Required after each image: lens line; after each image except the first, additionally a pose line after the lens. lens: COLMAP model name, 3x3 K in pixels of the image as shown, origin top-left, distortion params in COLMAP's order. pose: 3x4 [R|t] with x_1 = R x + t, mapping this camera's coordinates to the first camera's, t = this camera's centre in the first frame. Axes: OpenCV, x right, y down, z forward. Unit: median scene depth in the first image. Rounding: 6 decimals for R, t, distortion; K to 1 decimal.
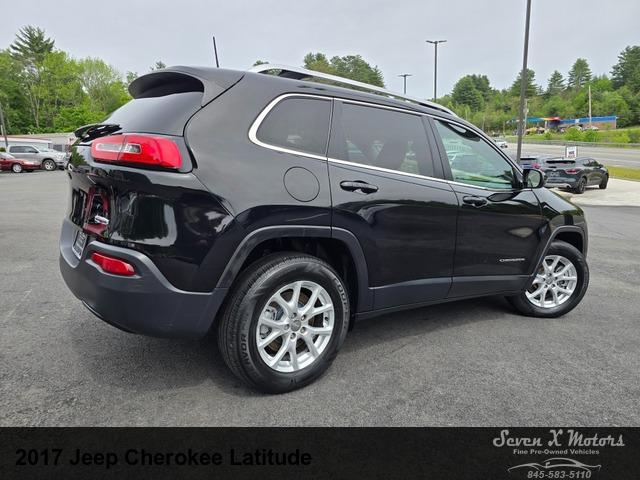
lens RADIAL K [[432.9, 0, 319.5], [0, 432.9, 237.1], [0, 0, 1]] dist [0.067208, -0.058621]
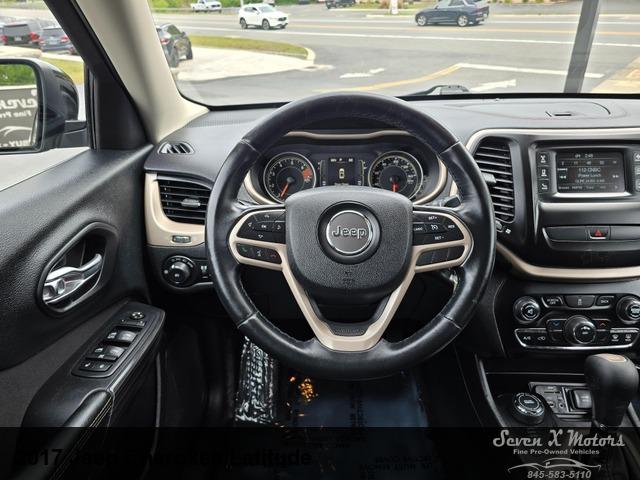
lens RADIAL K [[432.9, 0, 314.6], [0, 432.9, 228.0], [0, 0, 1]] dist [0.067208, -0.058621]
pose [[0.605628, -0.367433, 0.705839, 0.032387], [0.182393, 0.927495, 0.326321, -0.182598], [-0.774563, -0.068889, 0.628734, 0.999518]]
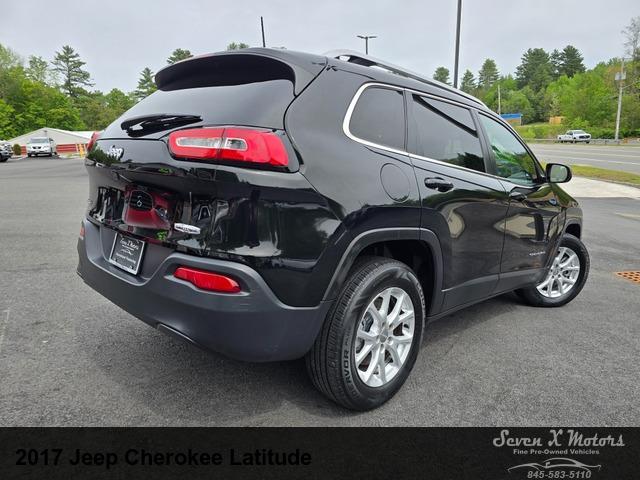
lens RADIAL K [[432.9, 0, 316.9], [0, 432.9, 240.4], [0, 0, 1]] dist [0.067208, -0.058621]
pose [[0.986779, -0.031750, 0.158931, -0.198931], [0.028357, 0.999320, 0.023571, -0.014668], [-0.159572, -0.018752, 0.987008, 0.066881]]
